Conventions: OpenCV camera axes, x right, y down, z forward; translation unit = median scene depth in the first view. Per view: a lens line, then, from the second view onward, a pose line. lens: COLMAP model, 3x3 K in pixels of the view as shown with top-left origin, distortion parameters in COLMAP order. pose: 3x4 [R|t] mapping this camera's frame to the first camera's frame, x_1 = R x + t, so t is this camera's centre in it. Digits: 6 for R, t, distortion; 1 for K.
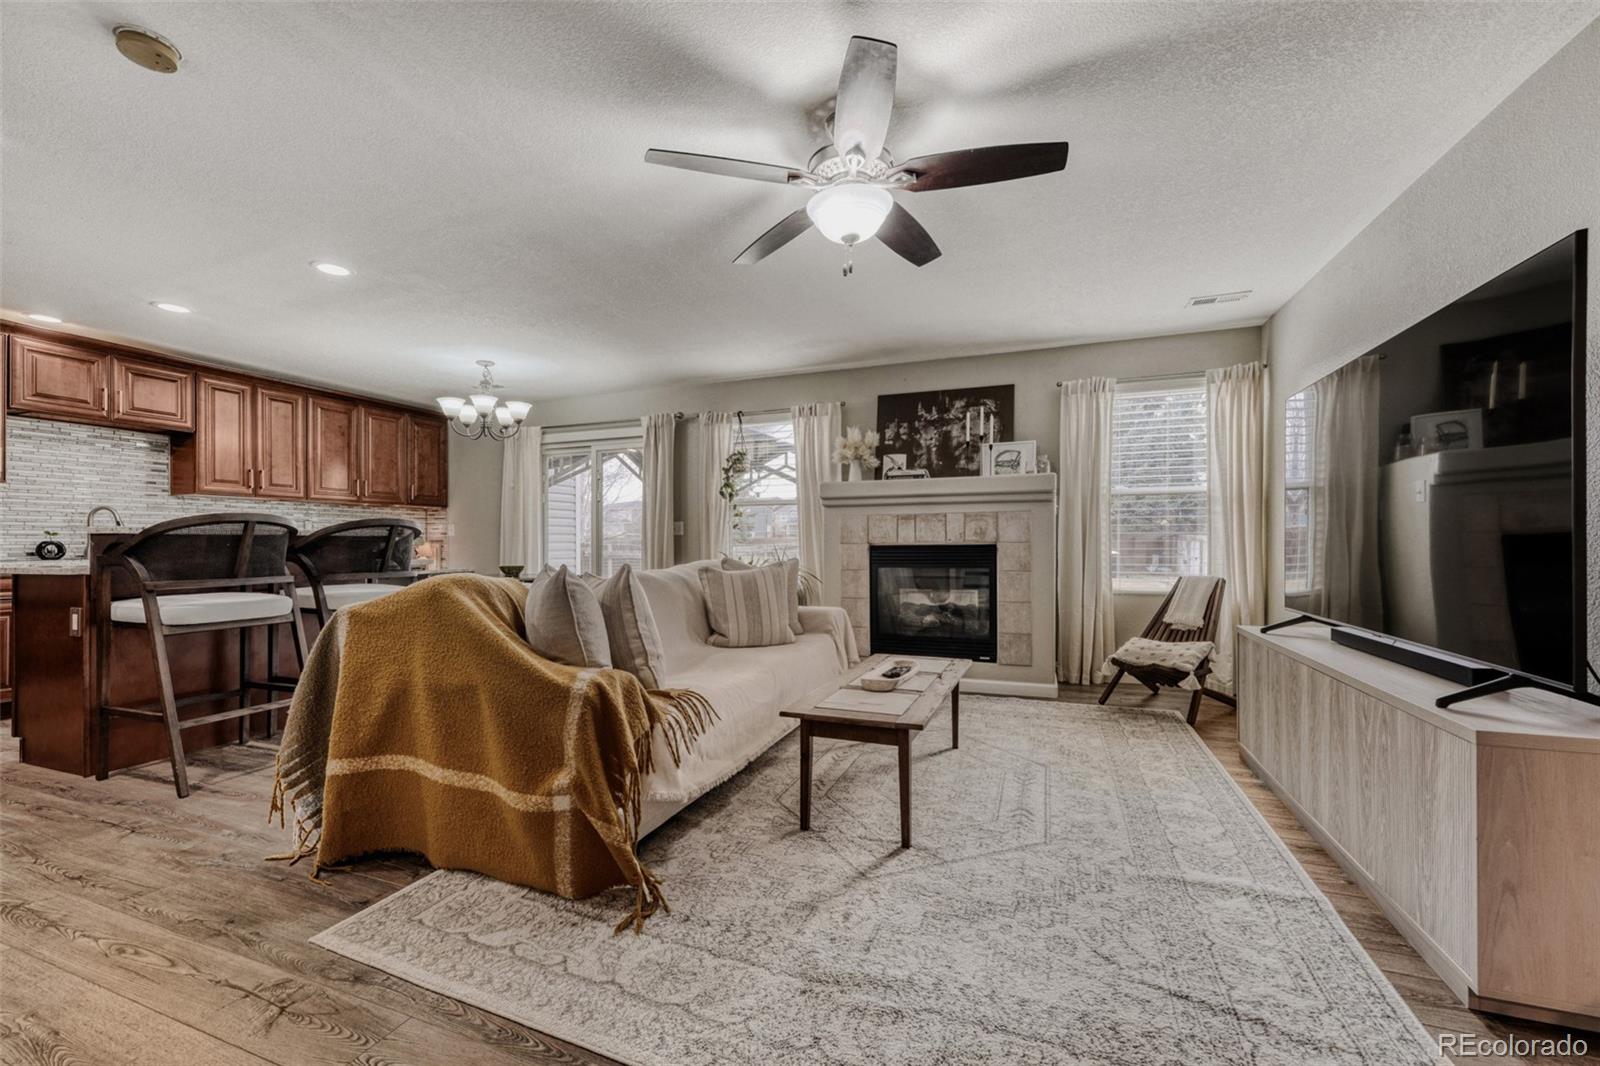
lens RADIAL K [[634.1, 0, 835.9], [0, 634.1, 537.5], [0, 0, 1]] dist [-0.006170, 0.001366]
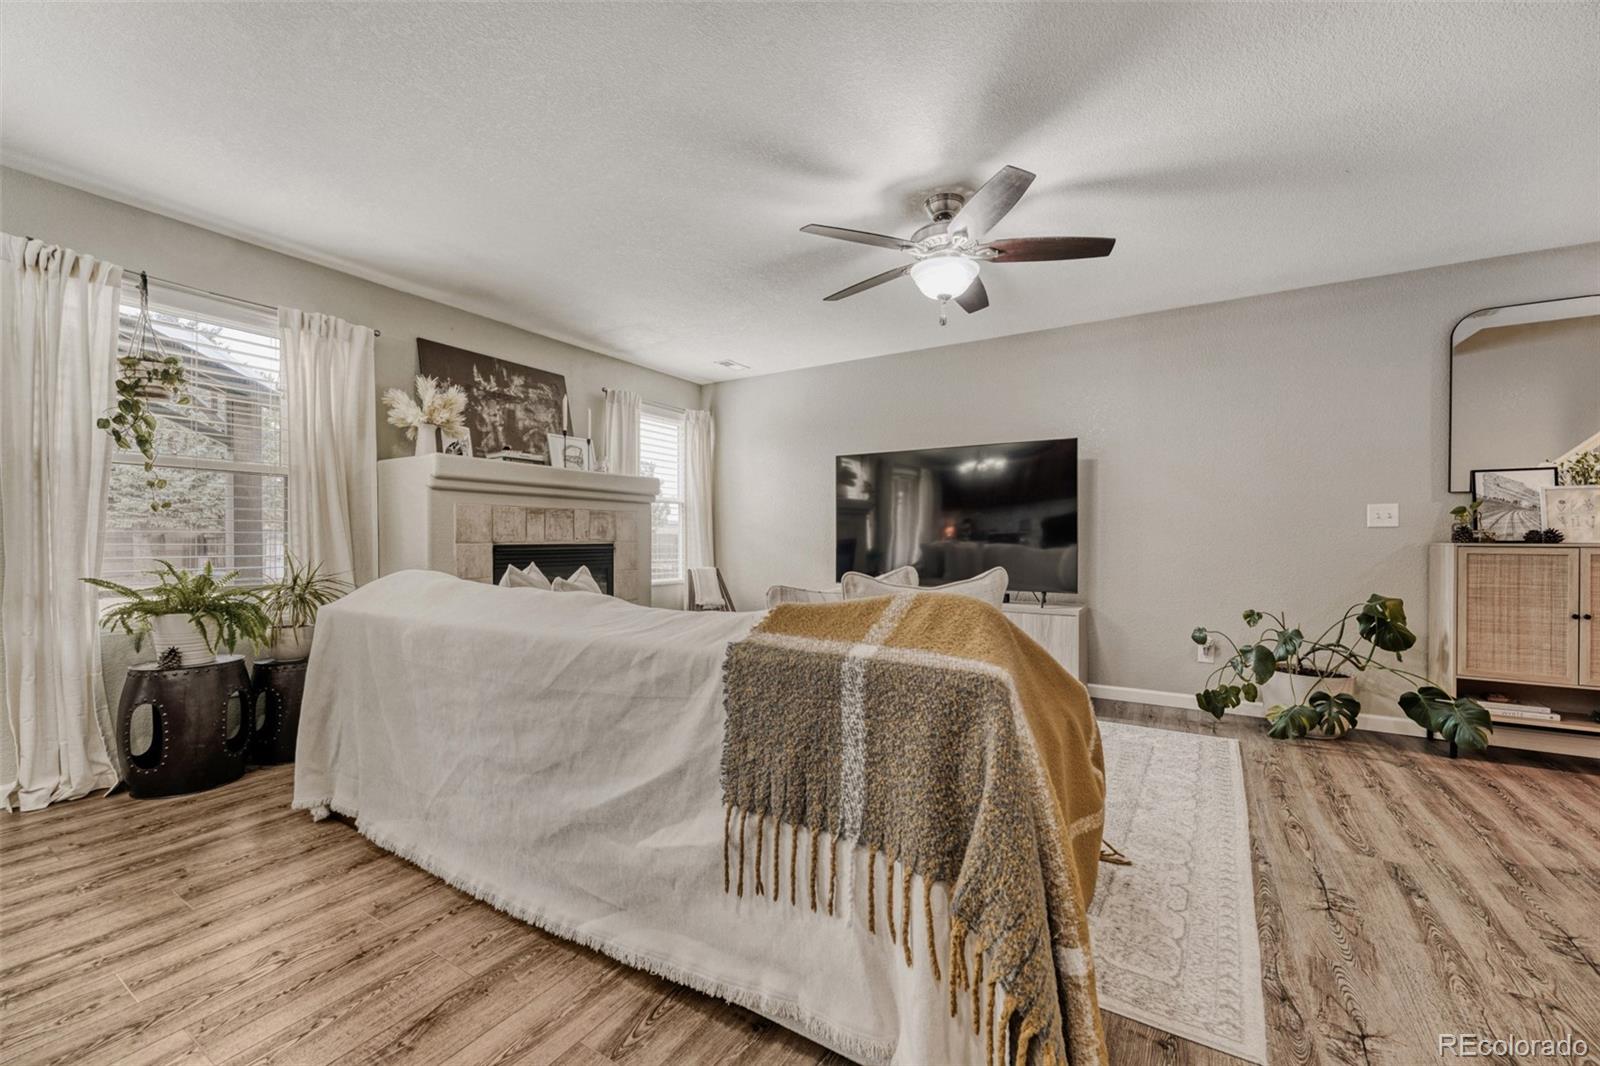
lens RADIAL K [[634.1, 0, 769.2], [0, 634.1, 541.2], [0, 0, 1]] dist [-0.006170, 0.001366]
pose [[0.241033, 0.003219, 0.970512, -0.562663], [-0.011515, 0.999934, -0.000457, 0.004016], [-0.970449, -0.011065, 0.241054, 0.459691]]
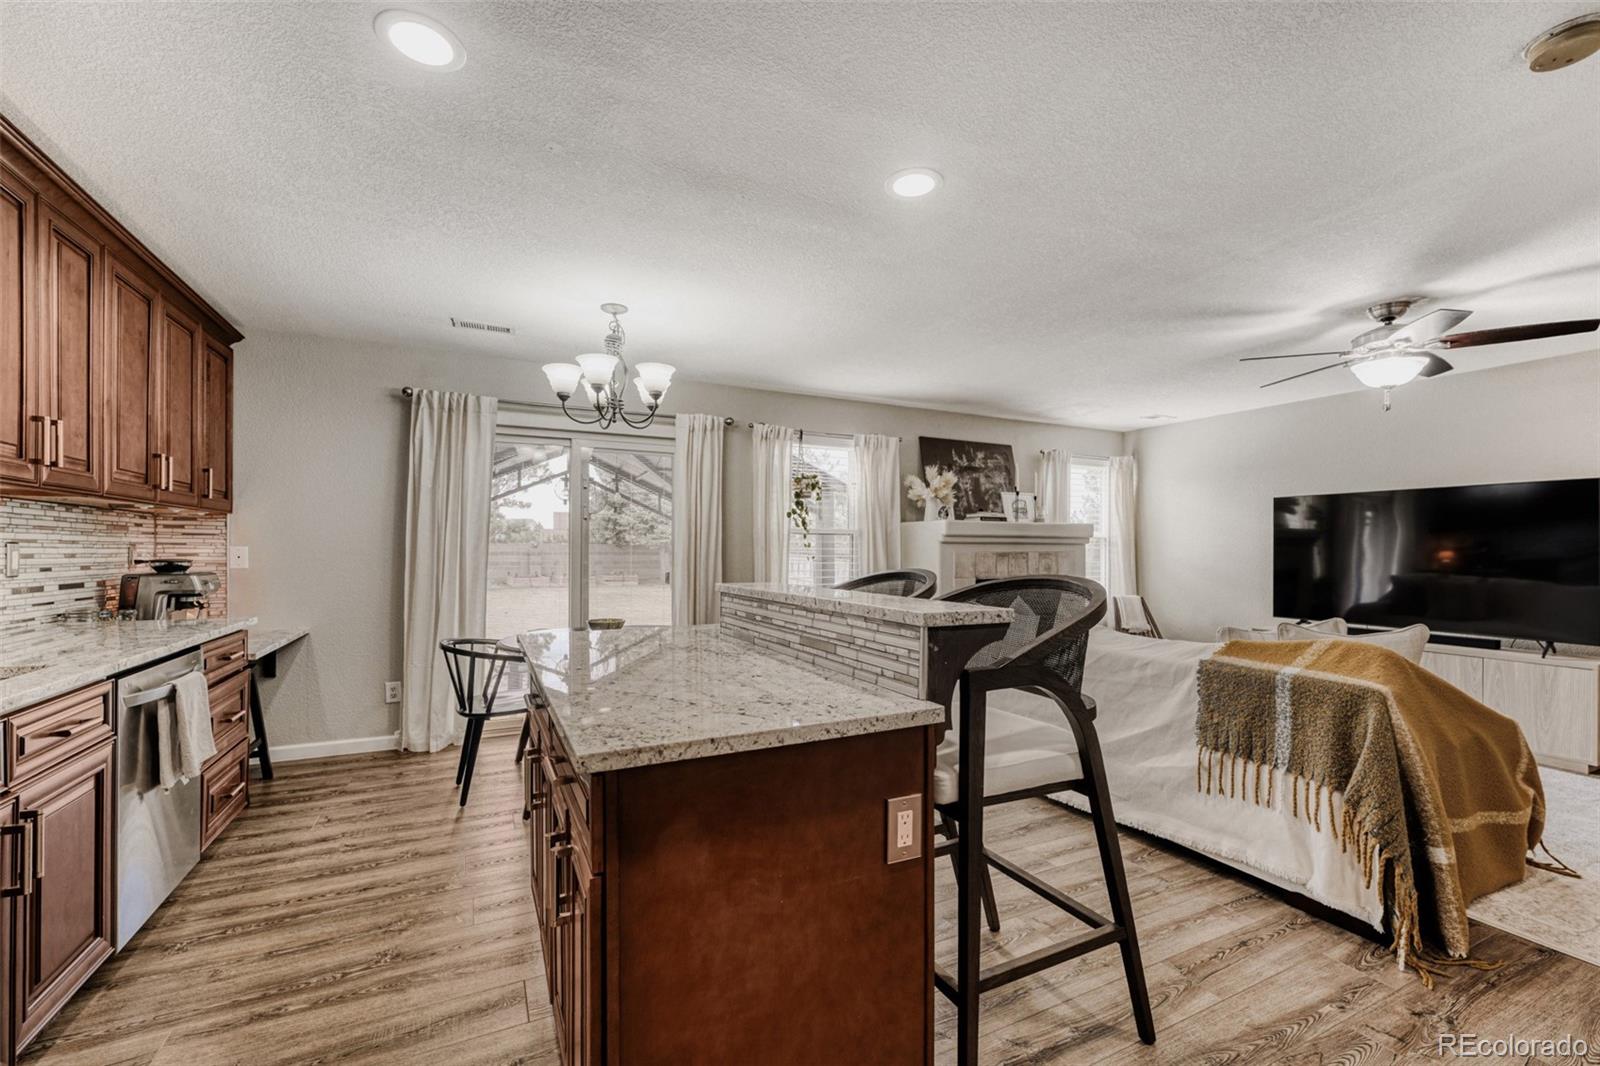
lens RADIAL K [[634.1, 0, 786.2], [0, 634.1, 549.9], [0, 0, 1]] dist [-0.006170, 0.001366]
pose [[0.713717, 0.007381, 0.700395, -0.885117], [-0.014514, 0.999886, 0.004253, -0.036151], [-0.700283, -0.013201, 0.713743, 0.415177]]
